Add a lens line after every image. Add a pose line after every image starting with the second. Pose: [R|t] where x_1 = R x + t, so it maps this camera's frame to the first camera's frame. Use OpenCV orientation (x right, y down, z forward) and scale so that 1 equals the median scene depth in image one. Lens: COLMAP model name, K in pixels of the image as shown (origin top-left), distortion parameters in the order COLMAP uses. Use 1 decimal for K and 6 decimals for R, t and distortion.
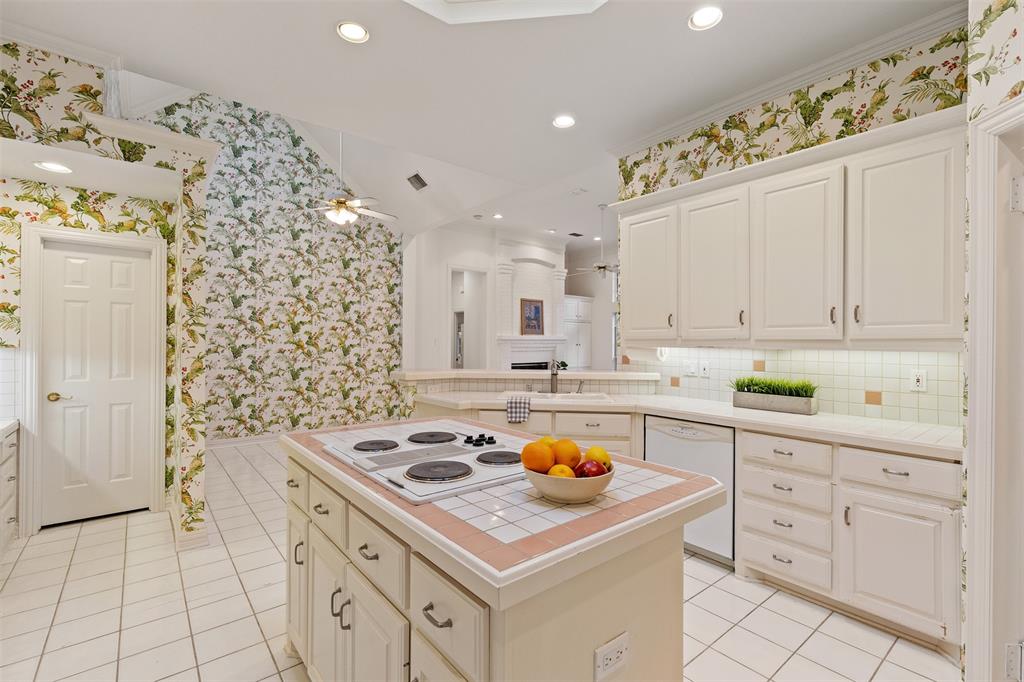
lens RADIAL K [[465.2, 0, 507.1], [0, 465.2, 343.4], [0, 0, 1]] dist [0.000949, -0.000149]
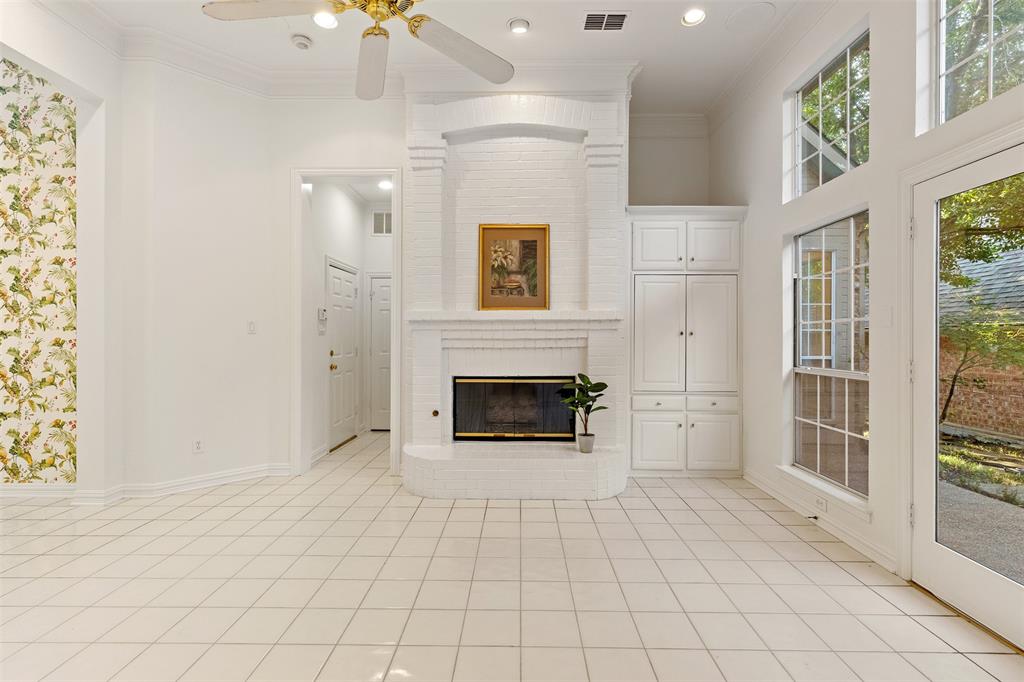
lens RADIAL K [[465.2, 0, 507.1], [0, 465.2, 343.4], [0, 0, 1]] dist [0.000949, -0.000149]
pose [[0.770824, -0.003620, -0.637038, 0.318162], [0.002501, 0.999993, -0.002656, 0.013257], [0.637043, 0.000455, 0.770828, 0.681467]]
